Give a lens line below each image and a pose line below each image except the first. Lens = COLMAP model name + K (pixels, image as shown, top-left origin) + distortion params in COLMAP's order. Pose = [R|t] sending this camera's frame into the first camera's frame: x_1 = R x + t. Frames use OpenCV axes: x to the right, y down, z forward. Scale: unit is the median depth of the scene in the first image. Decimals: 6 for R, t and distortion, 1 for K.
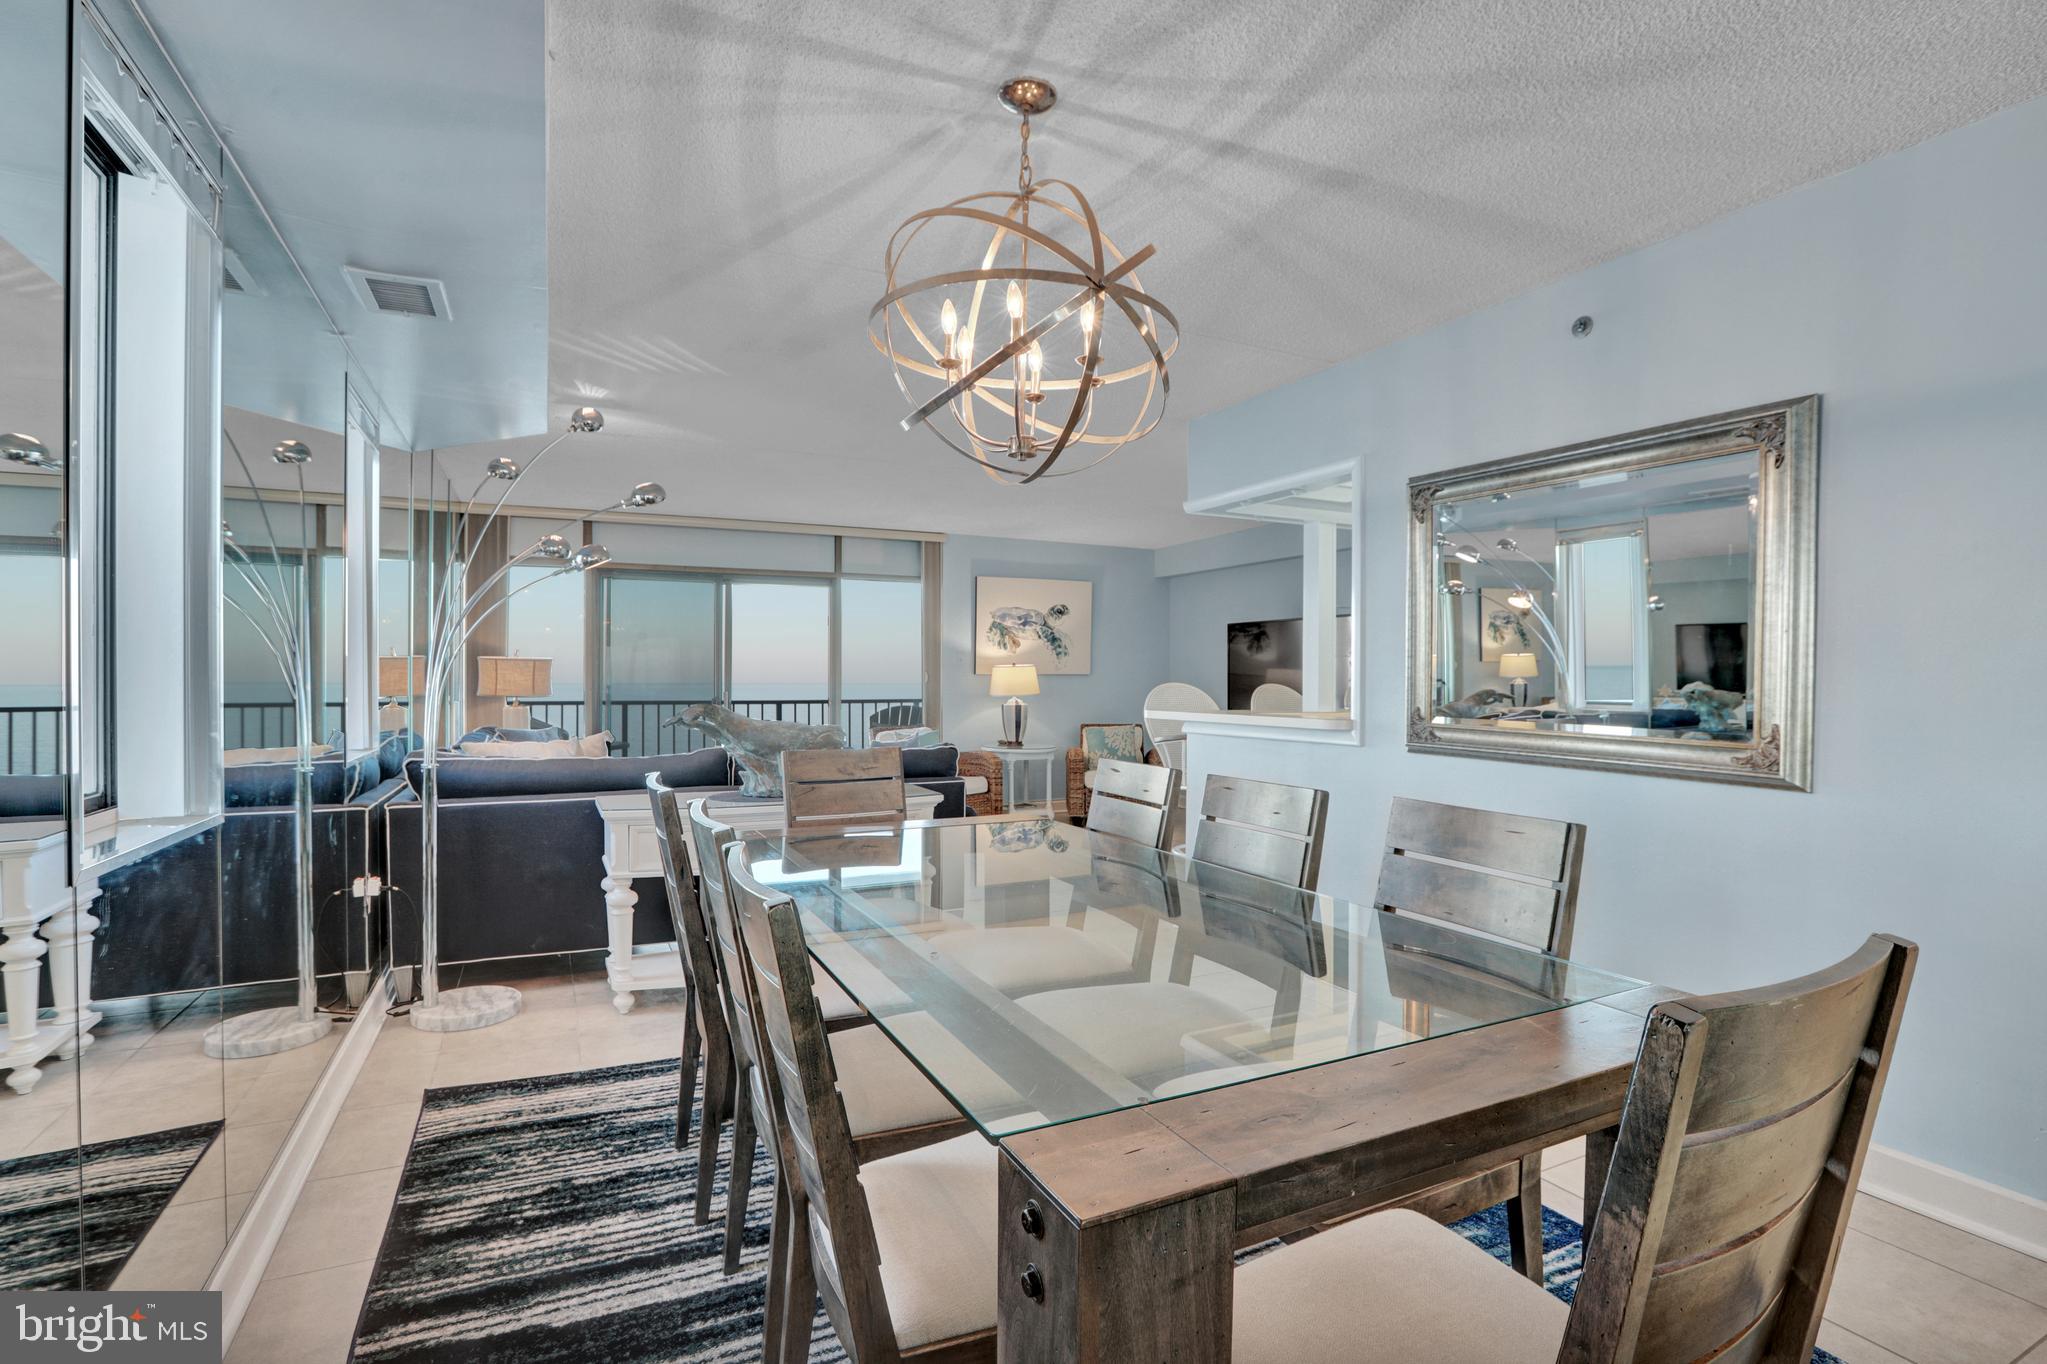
lens RADIAL K [[952.2, 0, 1003.9], [0, 952.2, 687.7], [0, 0, 1]] dist [-0.068020, 0.032485]
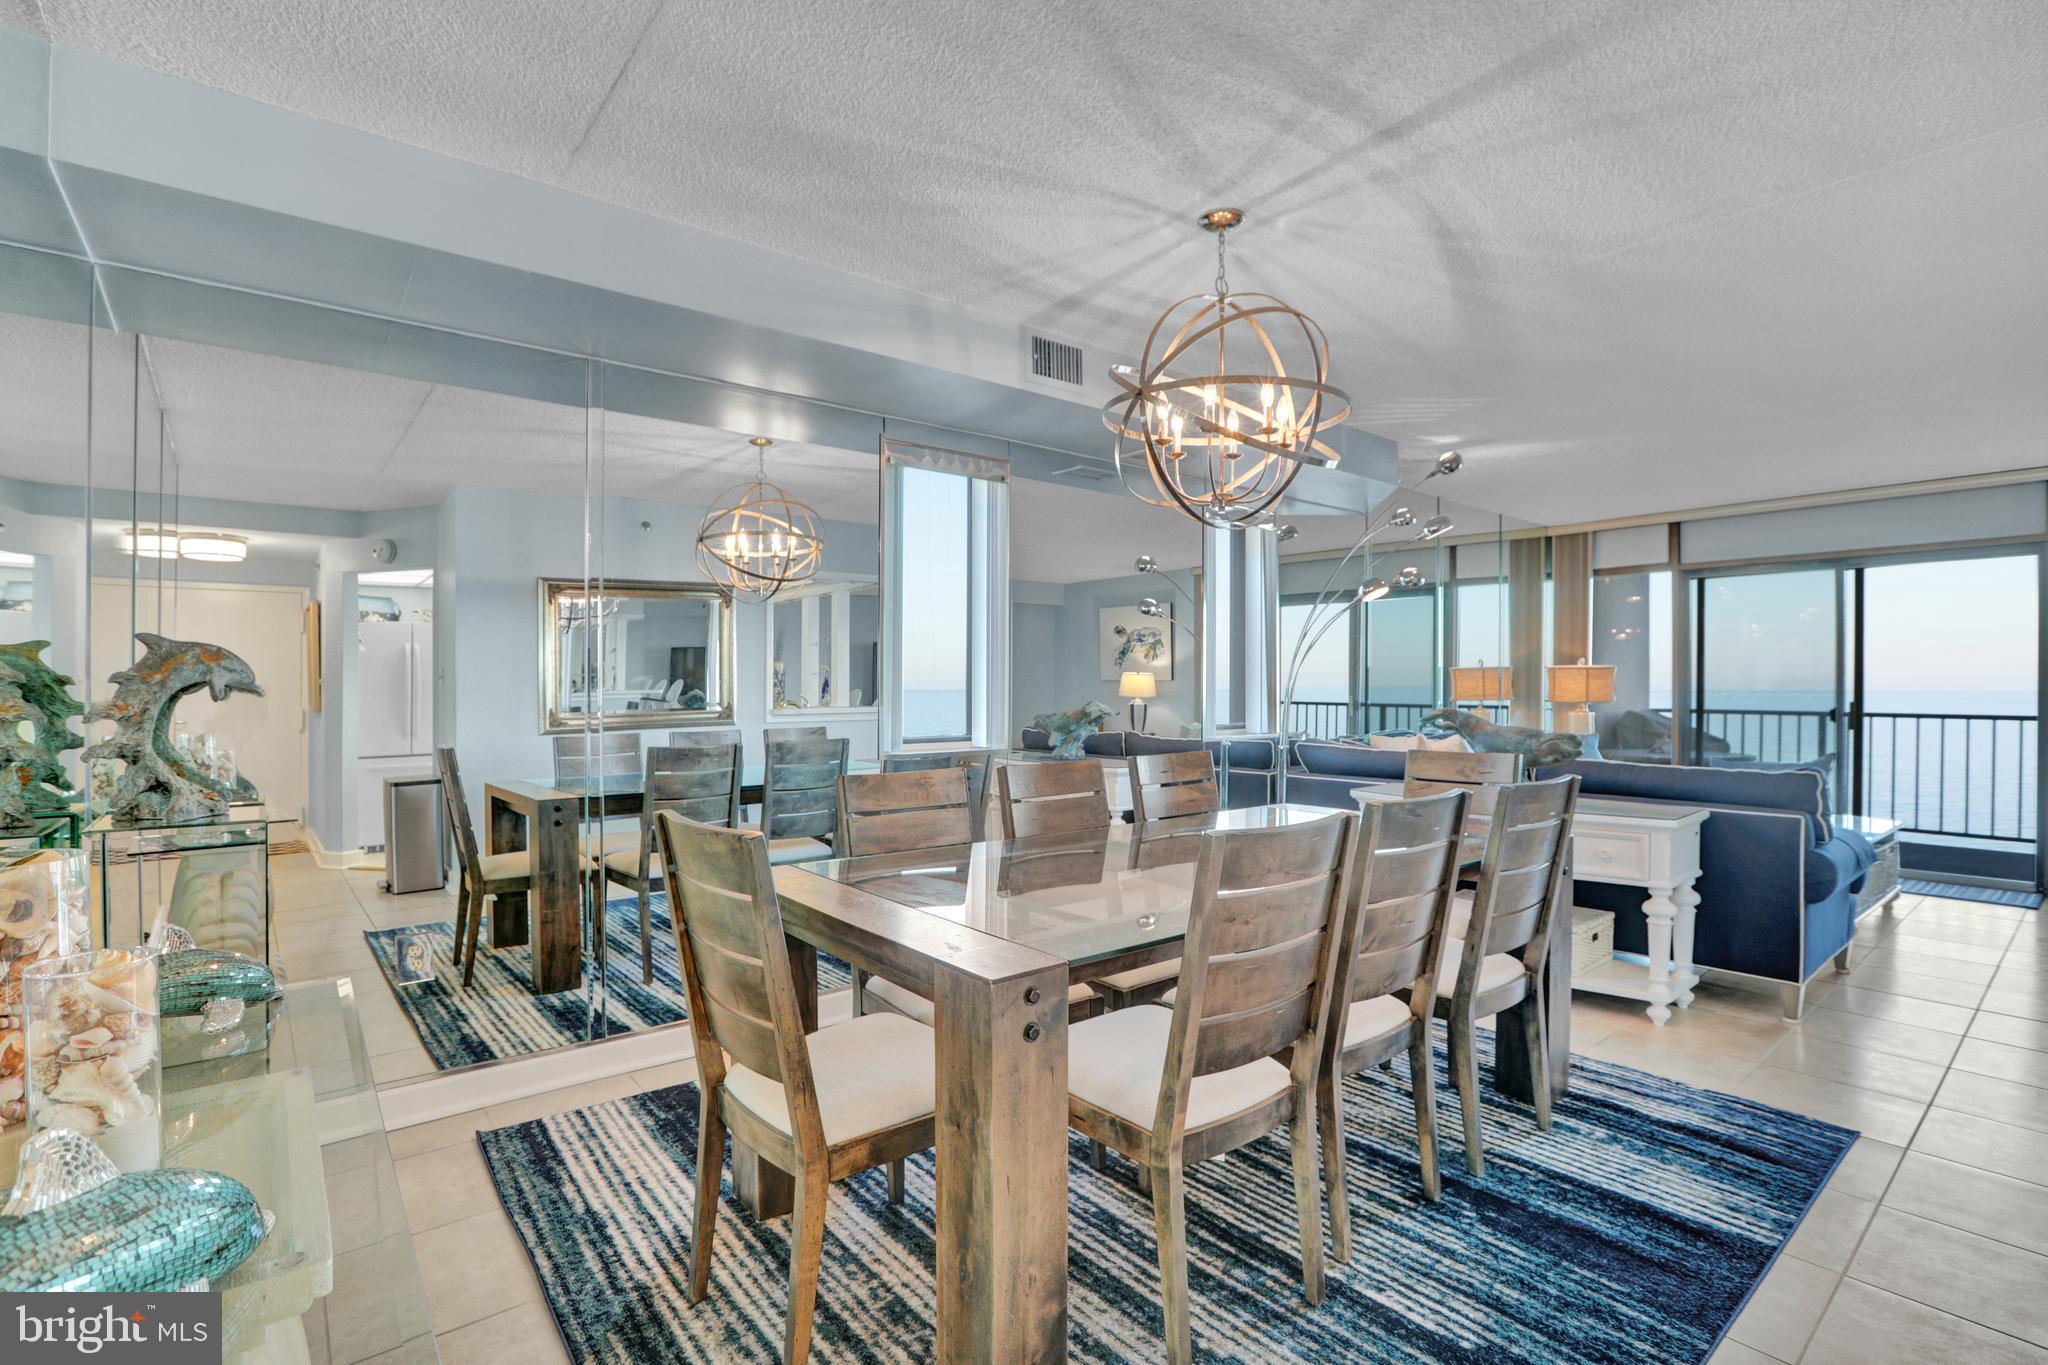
lens RADIAL K [[982.9, 0, 1024.0], [0, 982.9, 682.5], [0, 0, 1]] dist [0.001076, 0.000136]
pose [[0.215081, 0.003190, -0.976591, 0.337939], [-0.013787, 0.999905, 0.000230, -0.005523], [0.976499, 0.013415, 0.215105, 0.128857]]
